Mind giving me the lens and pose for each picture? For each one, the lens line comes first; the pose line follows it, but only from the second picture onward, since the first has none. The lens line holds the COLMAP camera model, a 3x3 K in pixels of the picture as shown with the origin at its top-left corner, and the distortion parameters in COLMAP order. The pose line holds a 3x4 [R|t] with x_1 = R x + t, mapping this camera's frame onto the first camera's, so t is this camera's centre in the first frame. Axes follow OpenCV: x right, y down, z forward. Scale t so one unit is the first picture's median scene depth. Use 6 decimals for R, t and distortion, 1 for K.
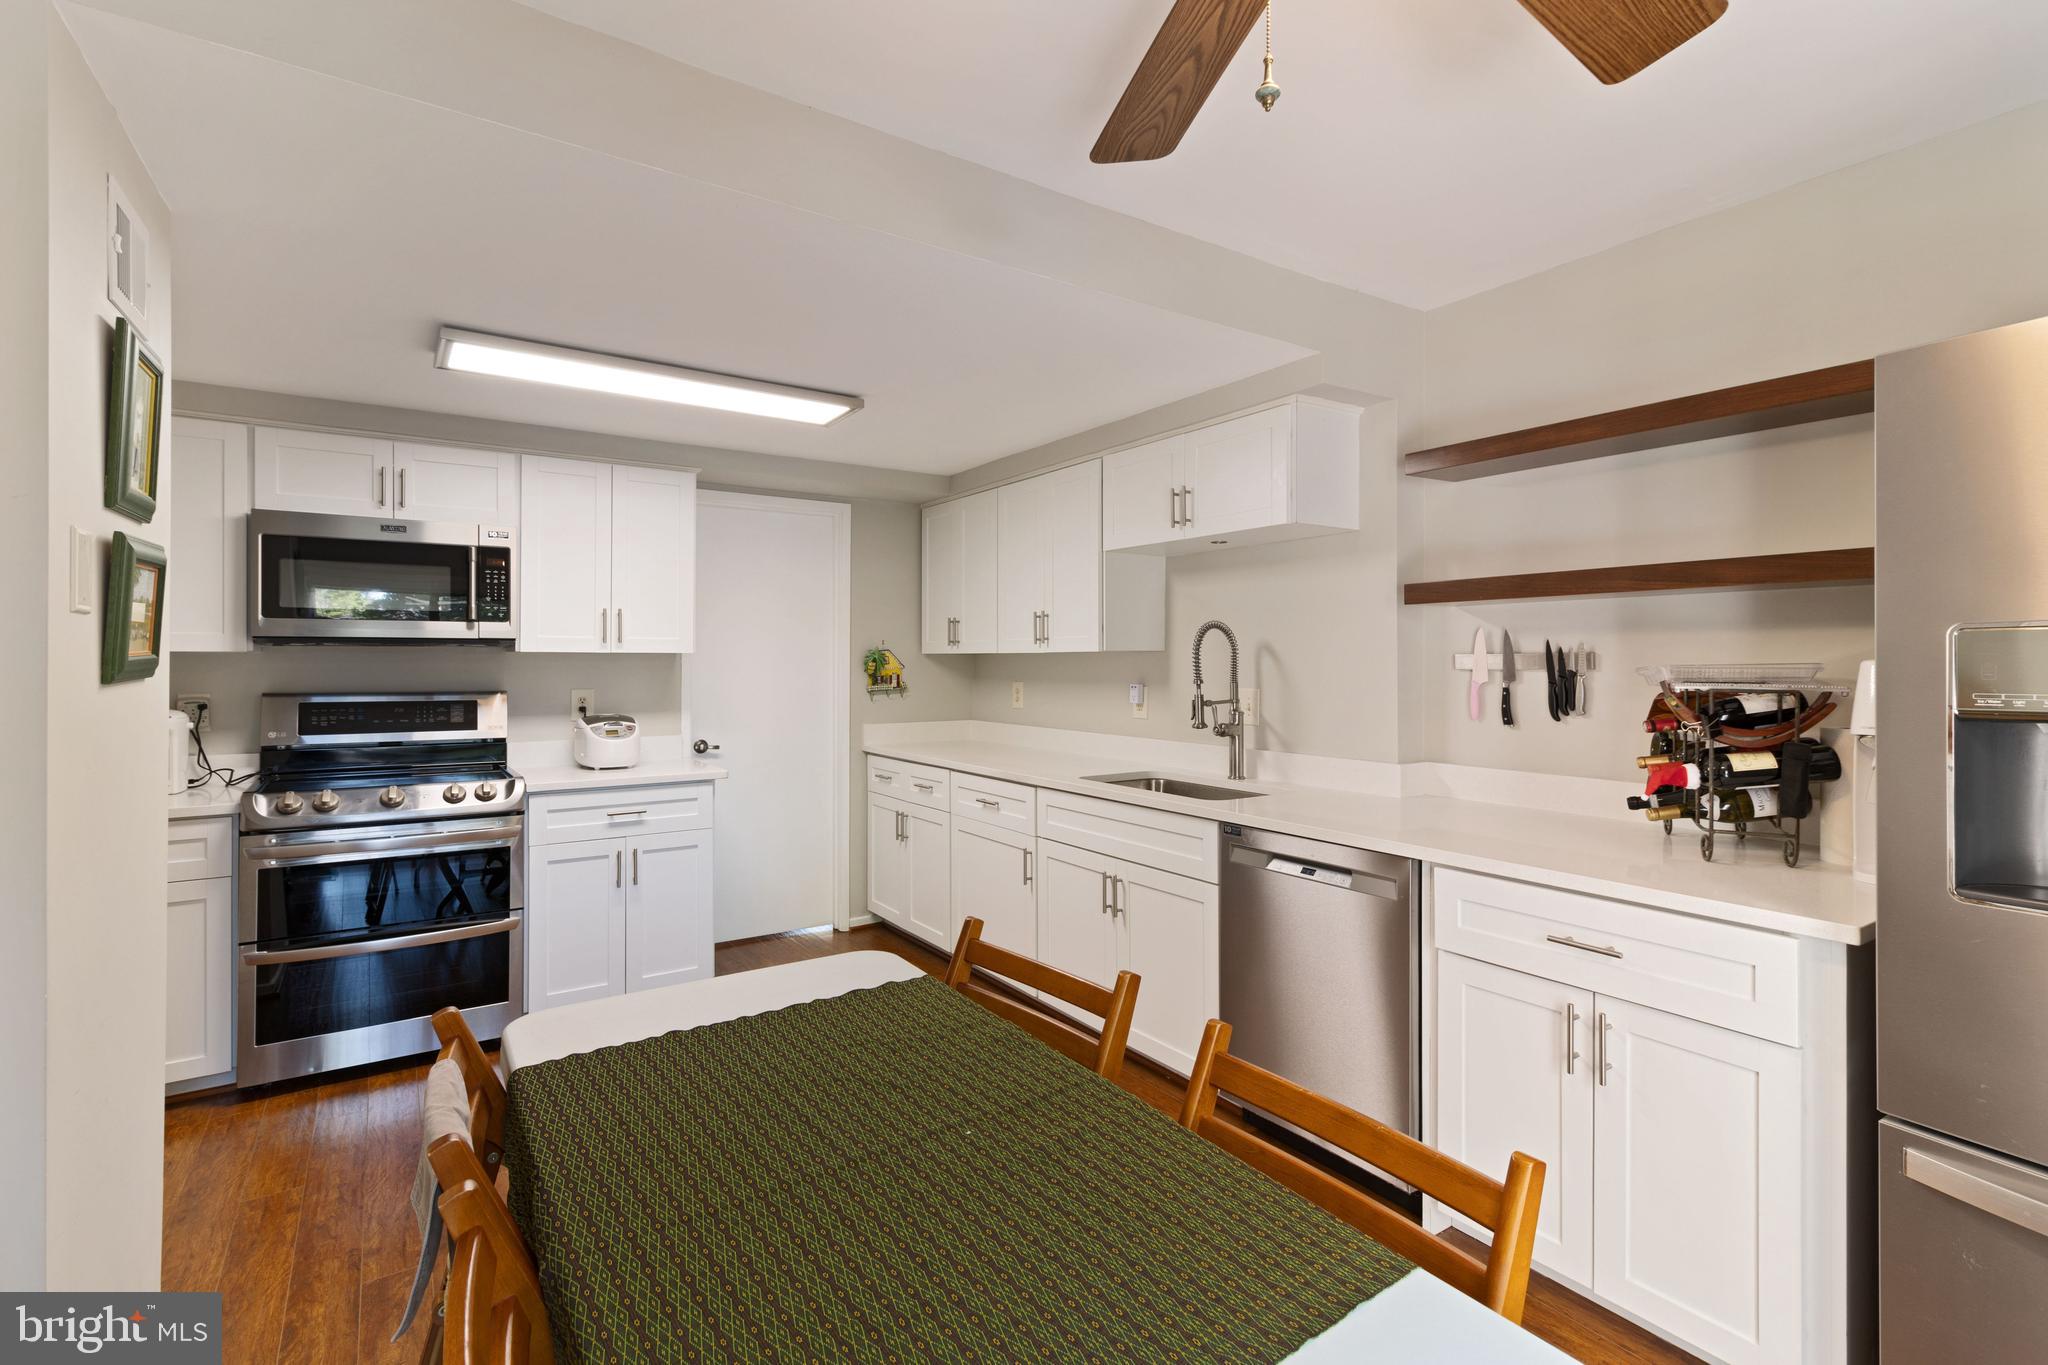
lens RADIAL K [[953.3, 0, 1026.1], [0, 953.3, 661.8], [0, 0, 1]] dist [0.002584, 0.000516]
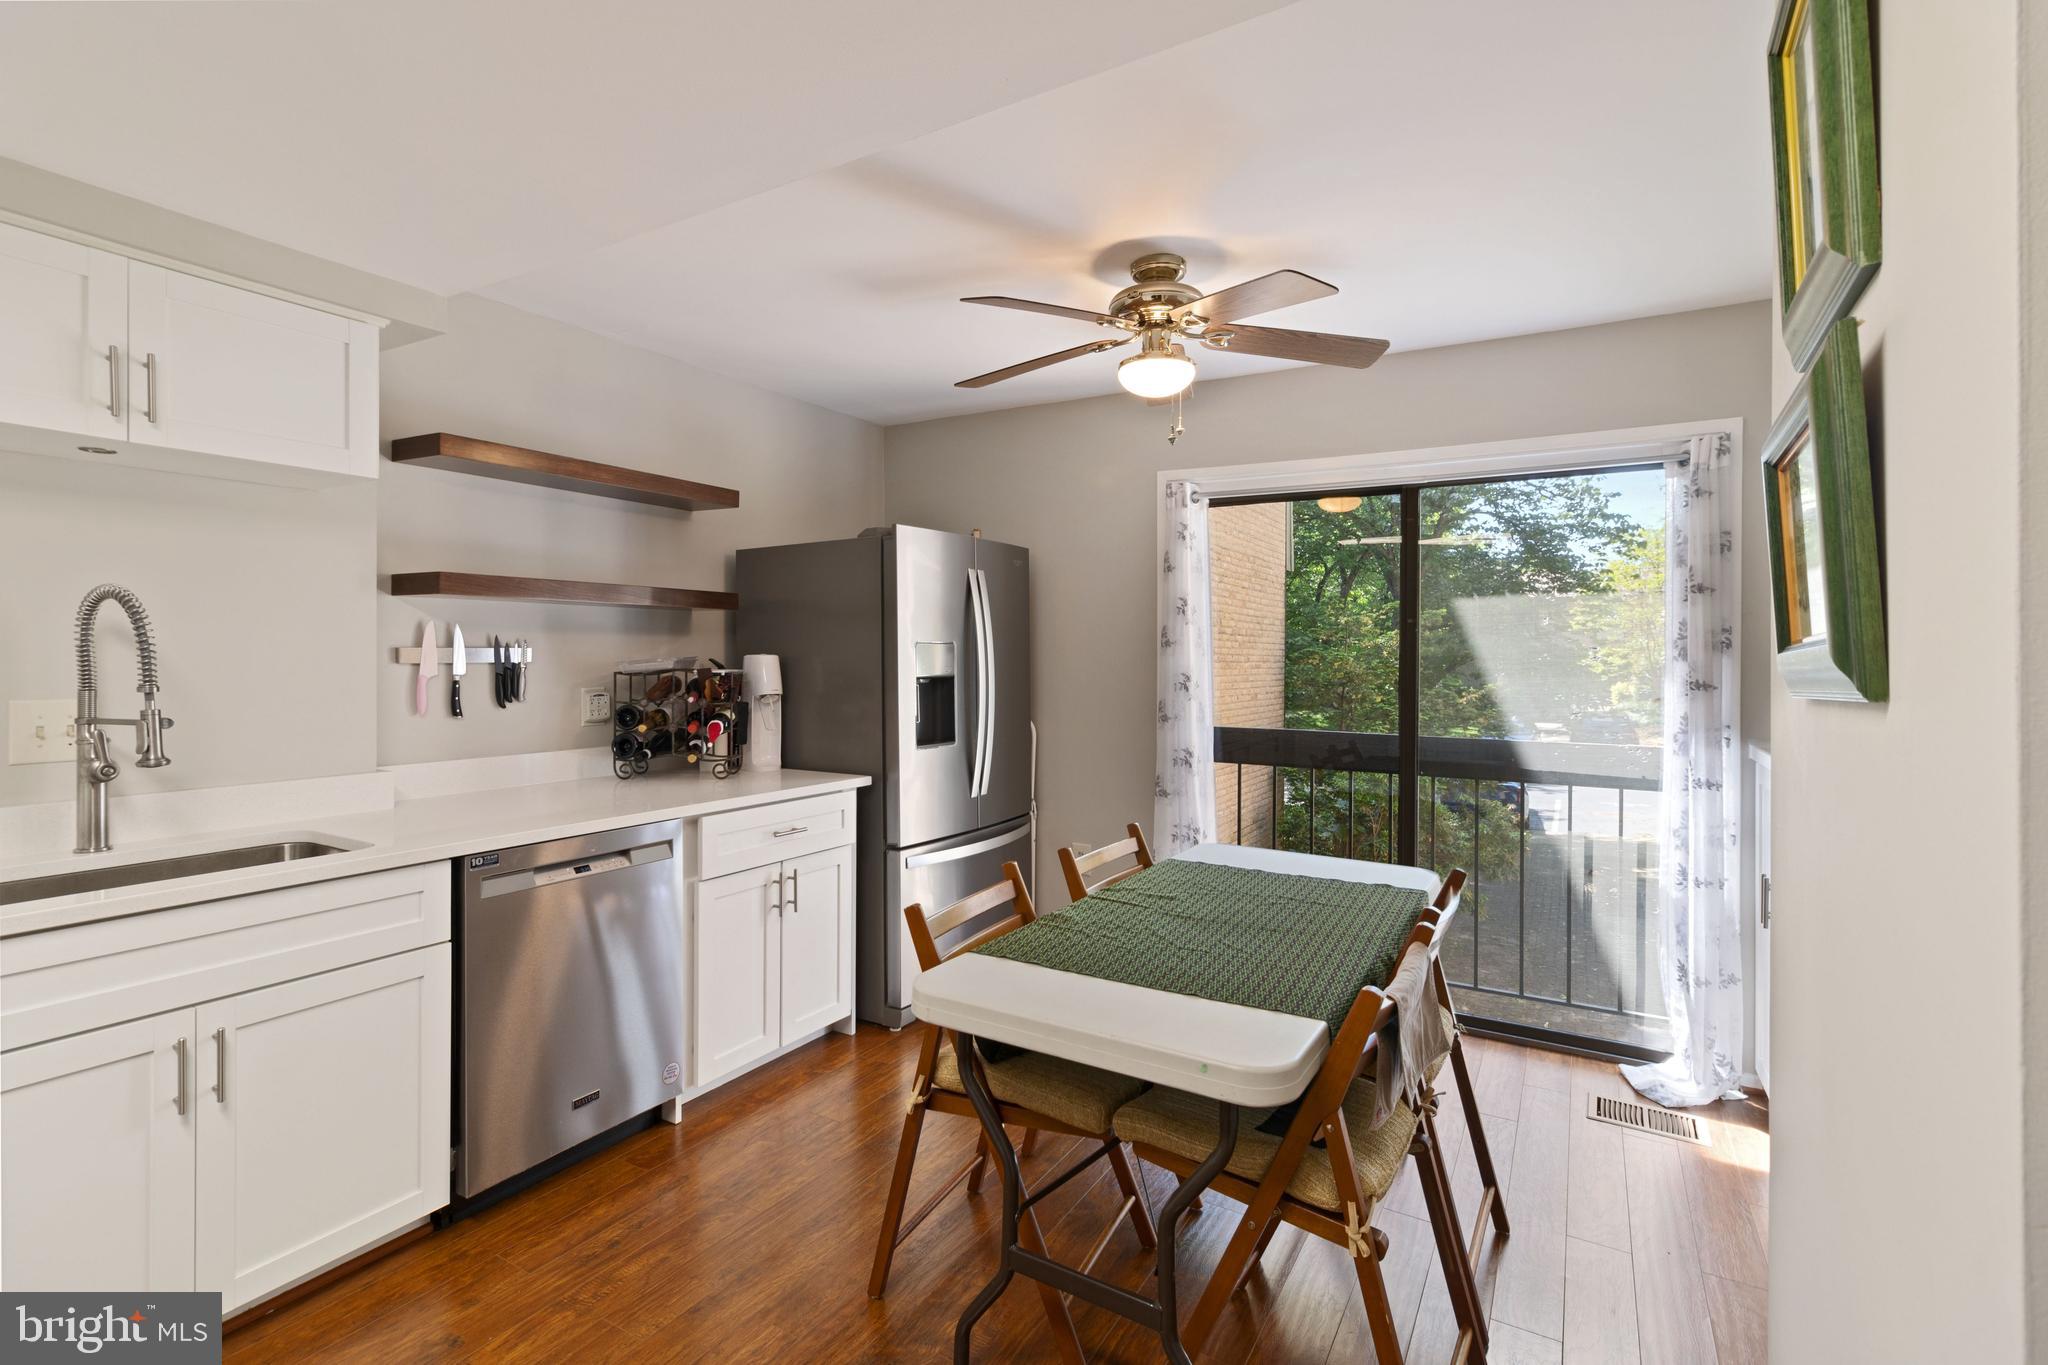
lens RADIAL K [[953.3, 0, 1026.1], [0, 953.3, 661.8], [0, 0, 1]] dist [0.002584, 0.000516]
pose [[-0.443680, -0.006924, 0.896158, -0.694441], [-0.004721, 0.999974, 0.005389, -0.001560], [-0.896173, -0.001840, -0.443701, 0.904306]]
